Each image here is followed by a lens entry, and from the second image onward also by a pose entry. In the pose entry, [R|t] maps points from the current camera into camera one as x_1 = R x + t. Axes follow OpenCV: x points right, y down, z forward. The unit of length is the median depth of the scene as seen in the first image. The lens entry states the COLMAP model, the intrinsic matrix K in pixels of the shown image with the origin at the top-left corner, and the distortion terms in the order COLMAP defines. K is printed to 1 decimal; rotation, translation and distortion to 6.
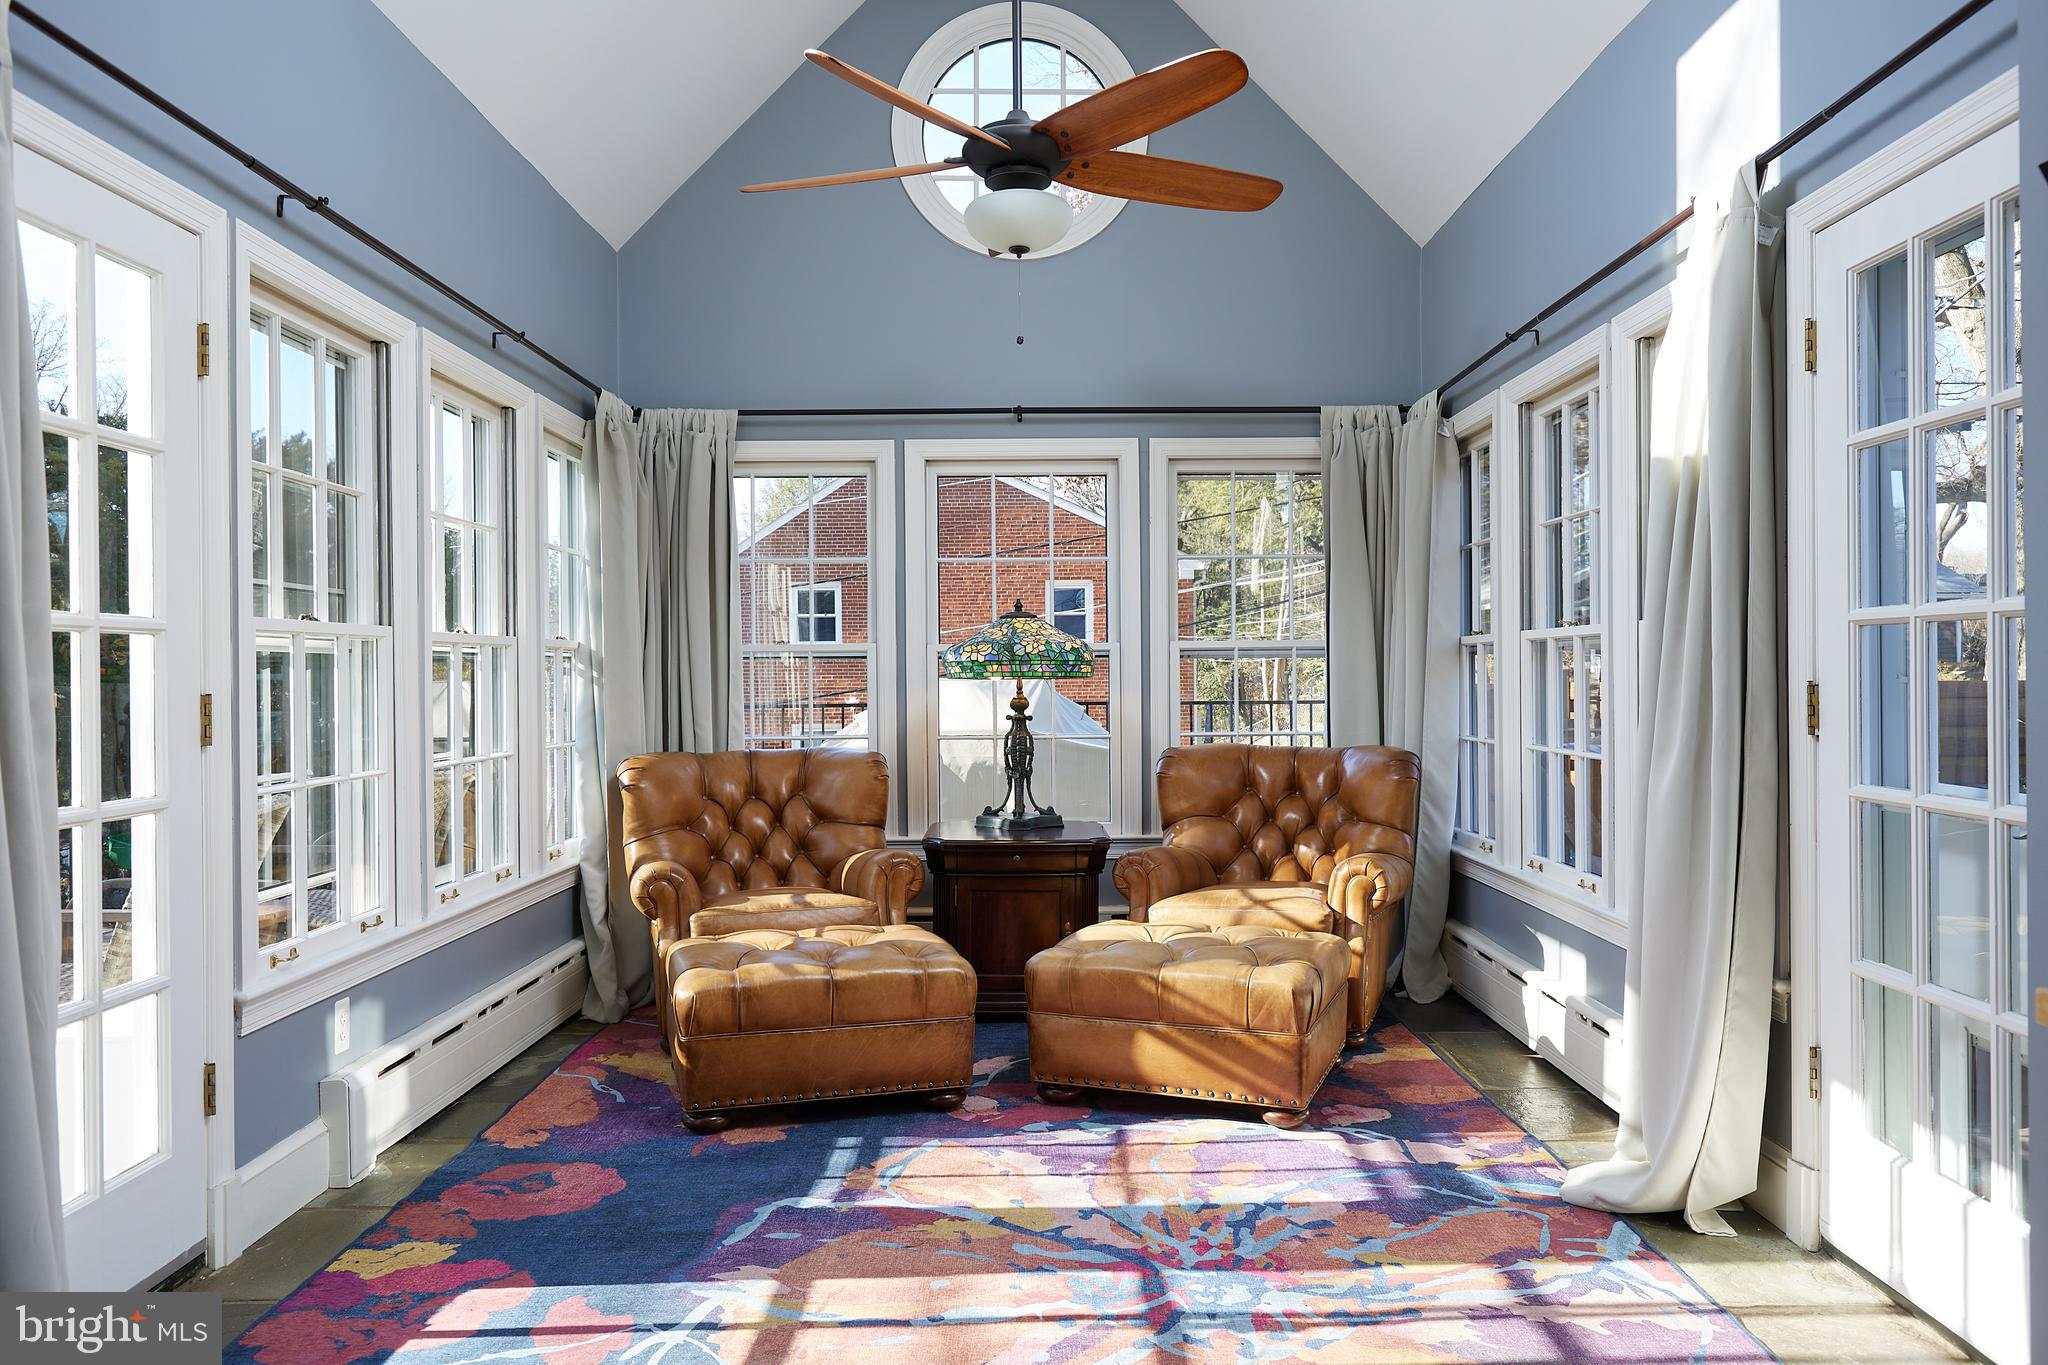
lens RADIAL K [[1388.0, 0, 1023.7], [0, 1388.0, 679.8], [0, 0, 1]] dist [0.004921, -0.005569]
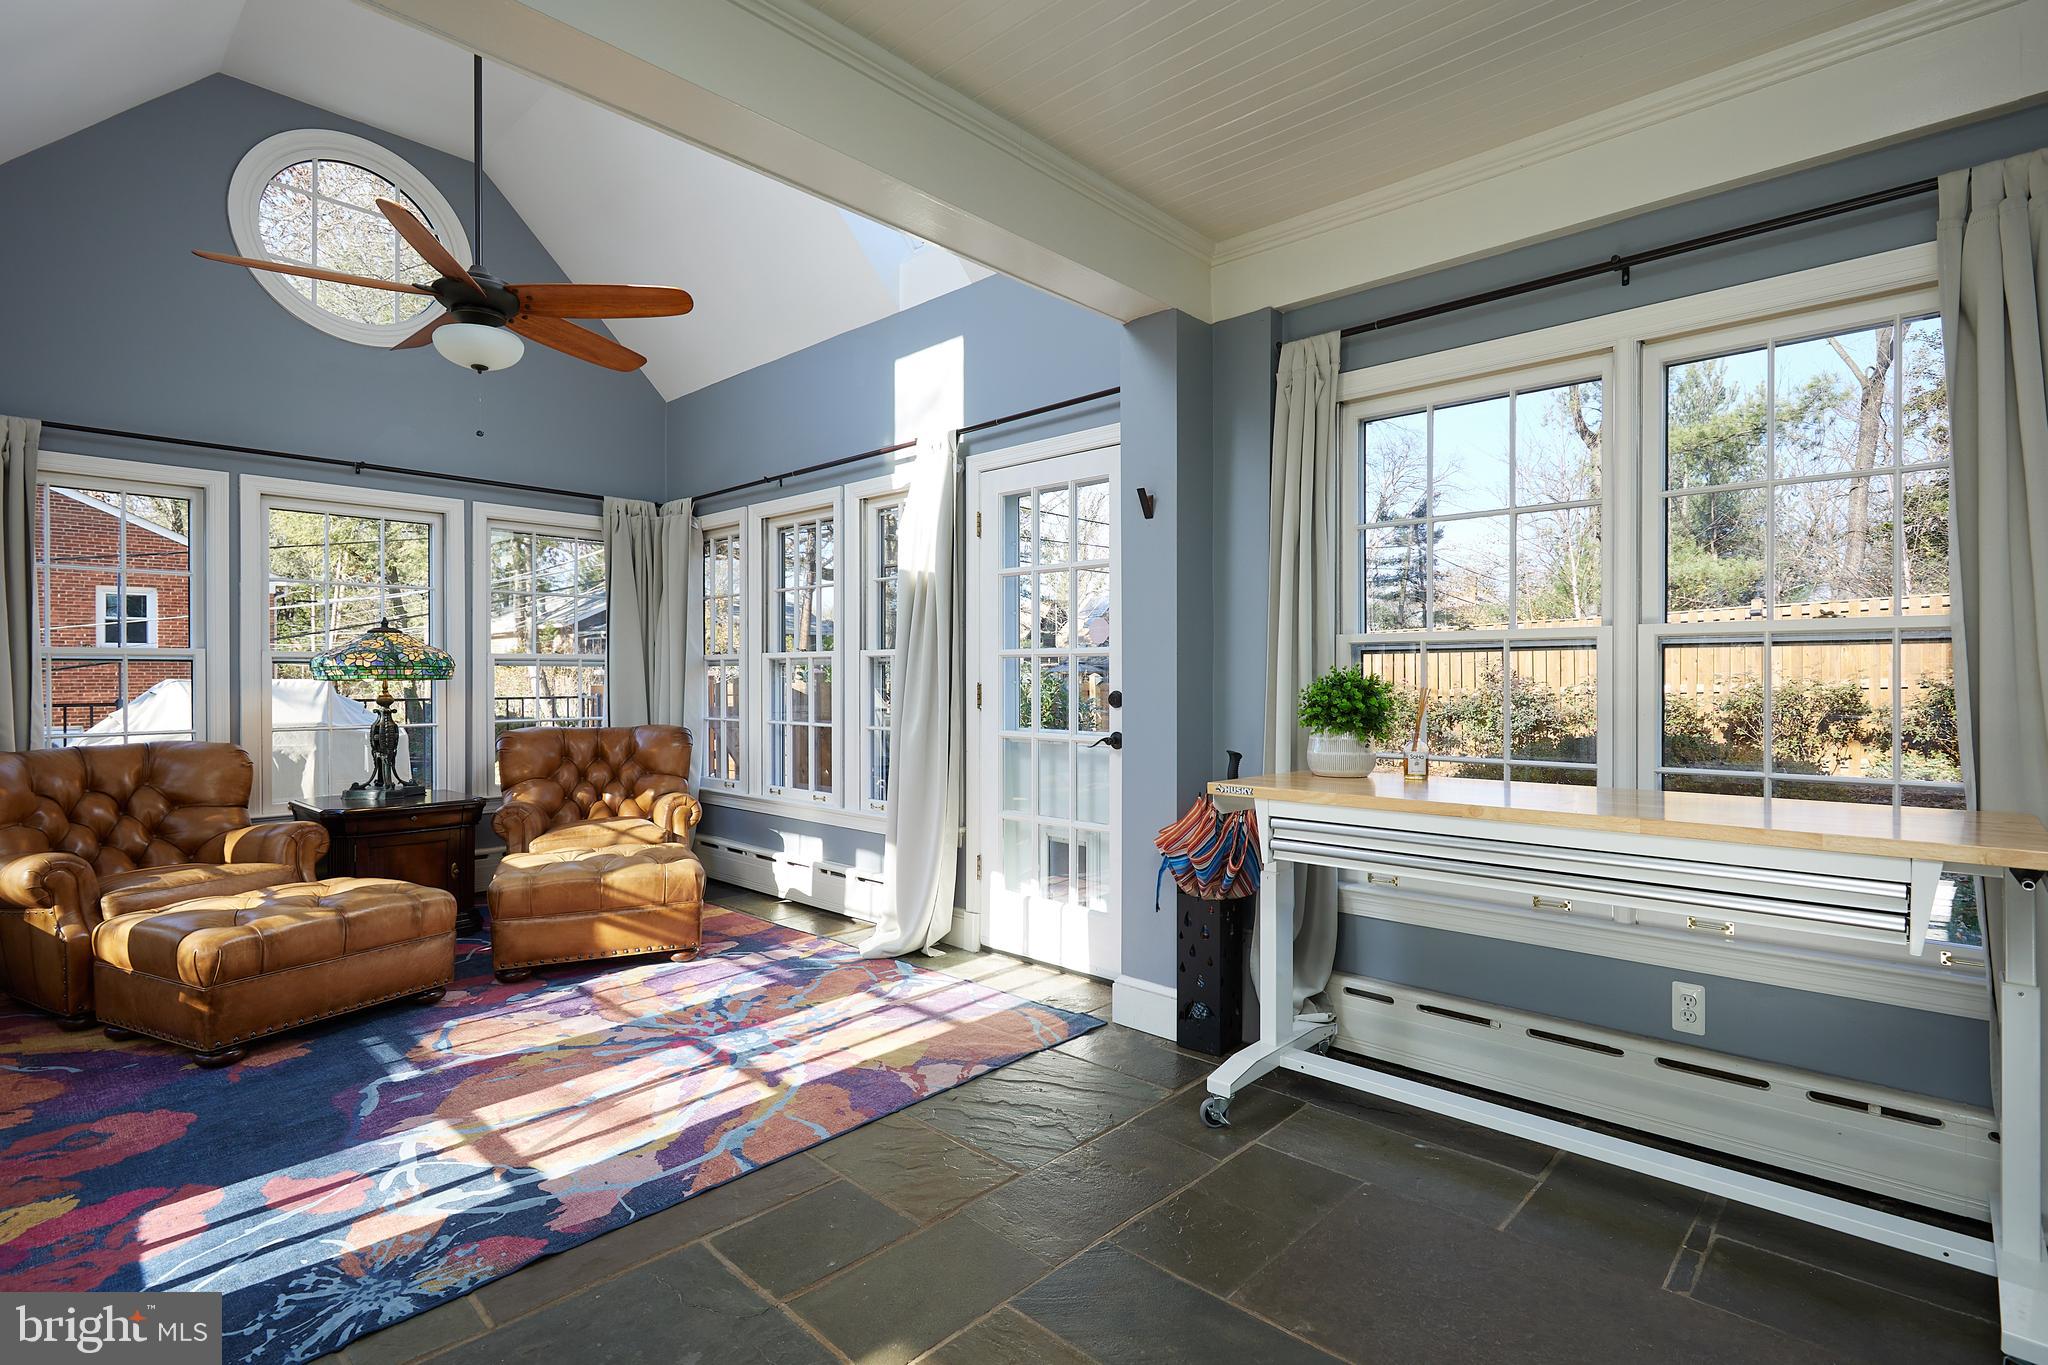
lens RADIAL K [[970.0, 0, 1032.9], [0, 970.0, 684.7], [0, 0, 1]] dist [-0.004551, -0.000121]
pose [[0.686190, 0.001195, 0.727421, -0.346232], [-0.002088, 0.999998, 0.000327, 0.002195], [-0.727419, -0.001743, 0.686191, -0.055300]]
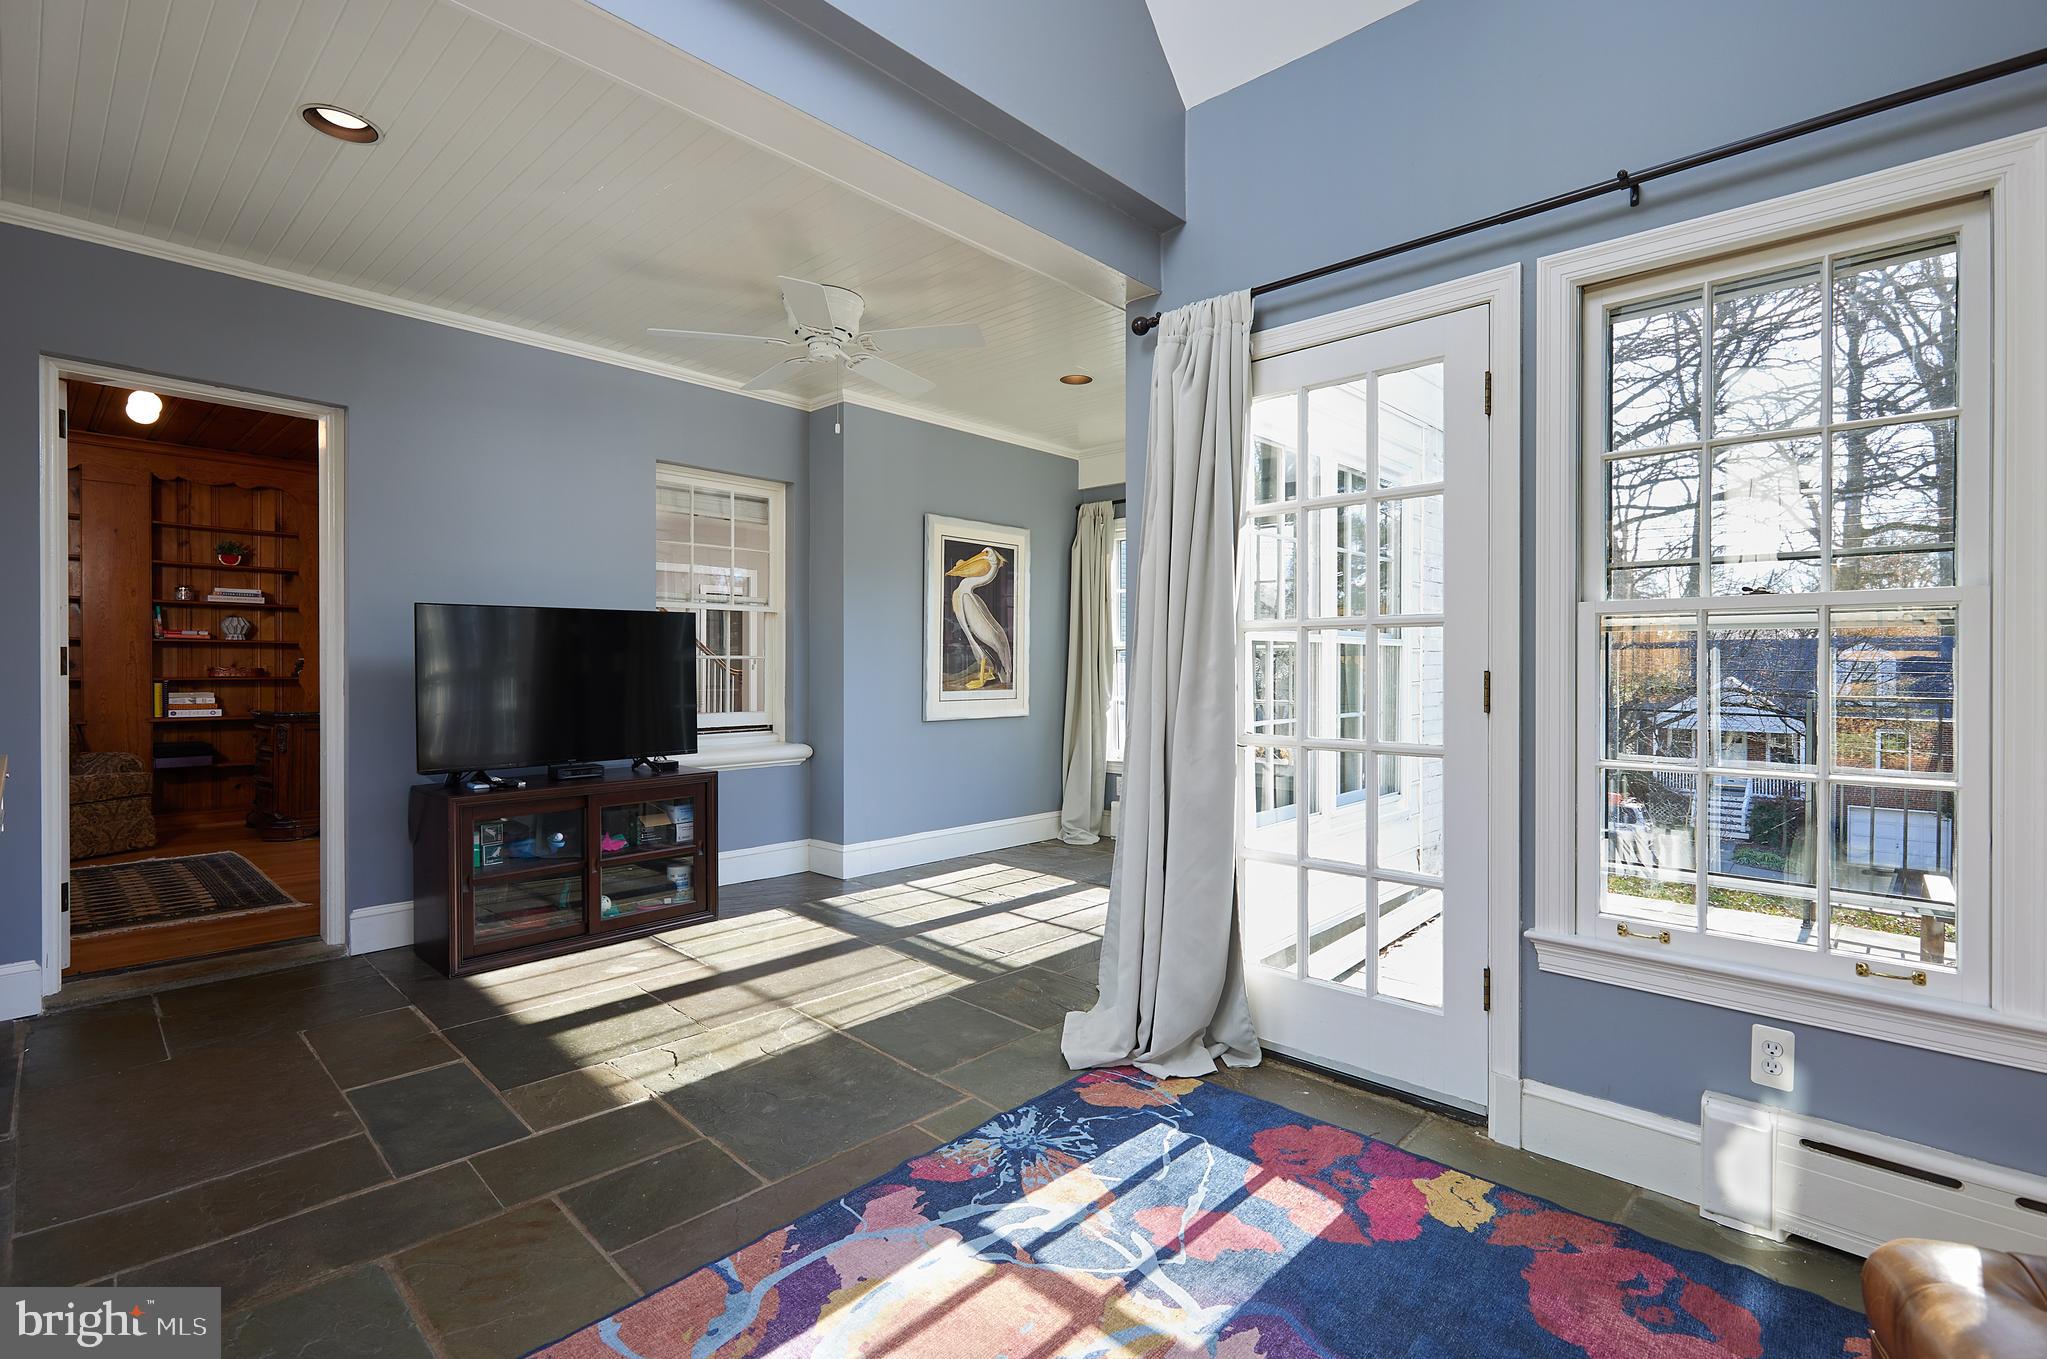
lens RADIAL K [[940.1, 0, 1023.1], [0, 940.1, 671.7], [0, 0, 1]] dist [0.005495, -0.000295]
pose [[-0.694961, 0.010483, -0.718971, 0.229615], [0.001258, 0.999910, 0.013363, -0.000450], [0.719046, 0.008383, -0.694912, 0.969407]]
